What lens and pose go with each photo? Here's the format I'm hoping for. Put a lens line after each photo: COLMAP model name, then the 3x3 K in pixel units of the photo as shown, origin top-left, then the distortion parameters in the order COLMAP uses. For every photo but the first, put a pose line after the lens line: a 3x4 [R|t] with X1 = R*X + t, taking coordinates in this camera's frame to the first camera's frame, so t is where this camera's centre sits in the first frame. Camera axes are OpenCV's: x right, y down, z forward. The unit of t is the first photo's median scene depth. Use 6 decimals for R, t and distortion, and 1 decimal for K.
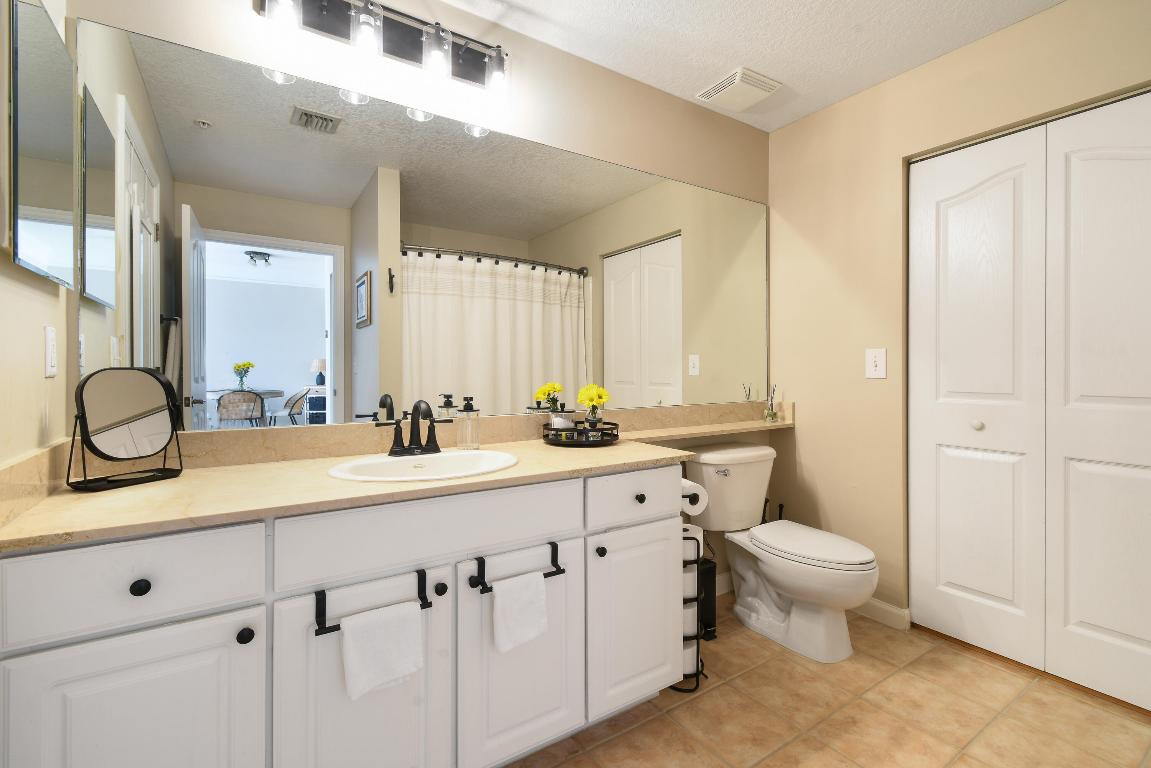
lens RADIAL K [[515.0, 0, 594.1], [0, 515.0, 374.8], [0, 0, 1]] dist [0.000765, -0.005764]
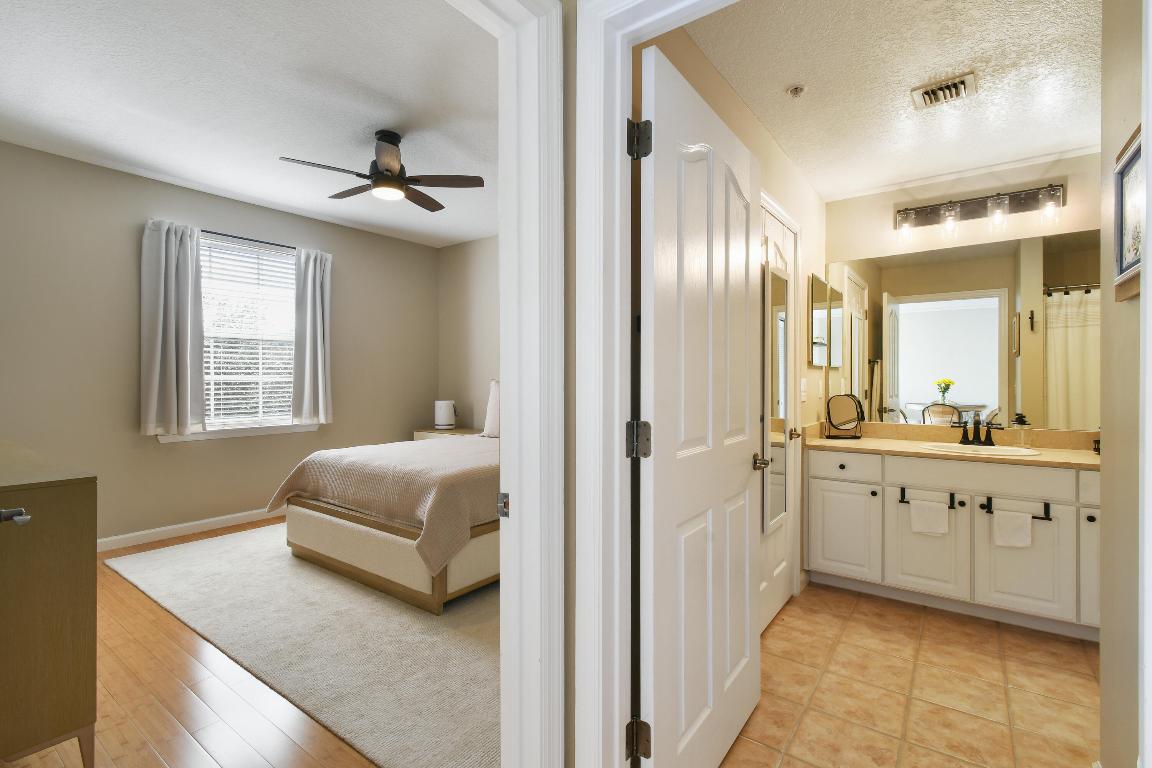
lens RADIAL K [[516.6, 0, 585.6], [0, 516.6, 380.8], [0, 0, 1]] dist [0.021303, -0.000227]
pose [[0.329276, -0.002313, -0.944231, 1.009025], [-0.008435, 0.999950, -0.005391, -0.053496], [0.944196, 0.009739, 0.329240, -0.968216]]
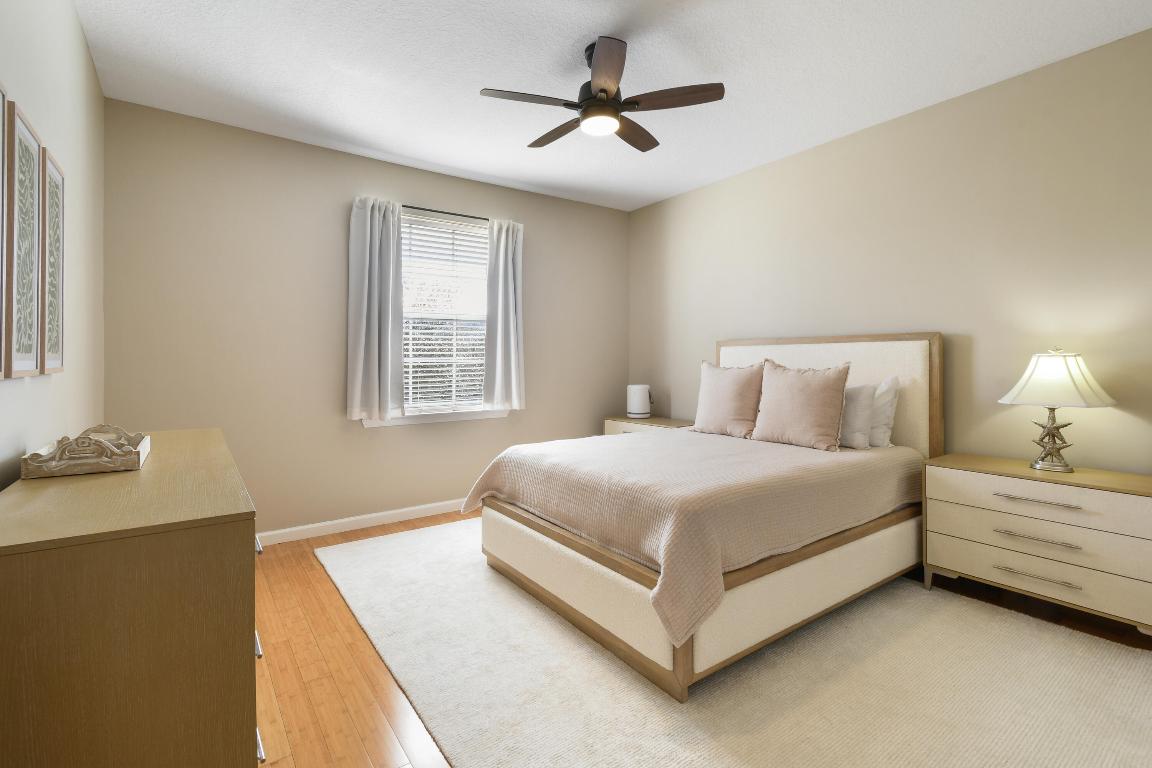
lens RADIAL K [[518.8, 0, 596.3], [0, 518.8, 352.8], [0, 0, 1]] dist [0.001737, -0.000036]
pose [[0.050461, -0.018931, -0.998547, 0.405195], [-0.007966, 0.999781, -0.019357, -0.061112], [0.998694, 0.008931, 0.050299, -1.123154]]
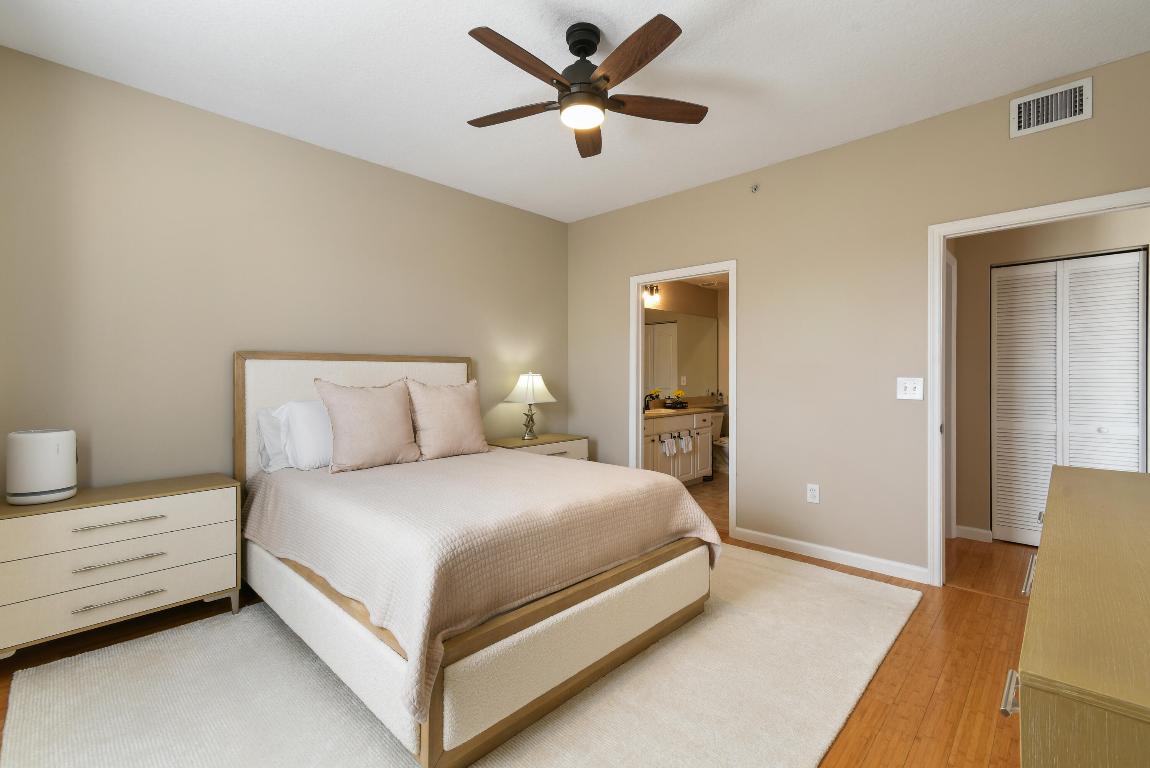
lens RADIAL K [[505.8, 0, 584.3], [0, 505.8, 382.6], [0, 0, 1]] dist [0.016844, -0.000093]
pose [[0.977669, -0.007445, 0.210020, -1.578455], [0.006560, 0.999966, 0.004906, -0.055725], [-0.210050, -0.003419, 0.977685, -2.461645]]
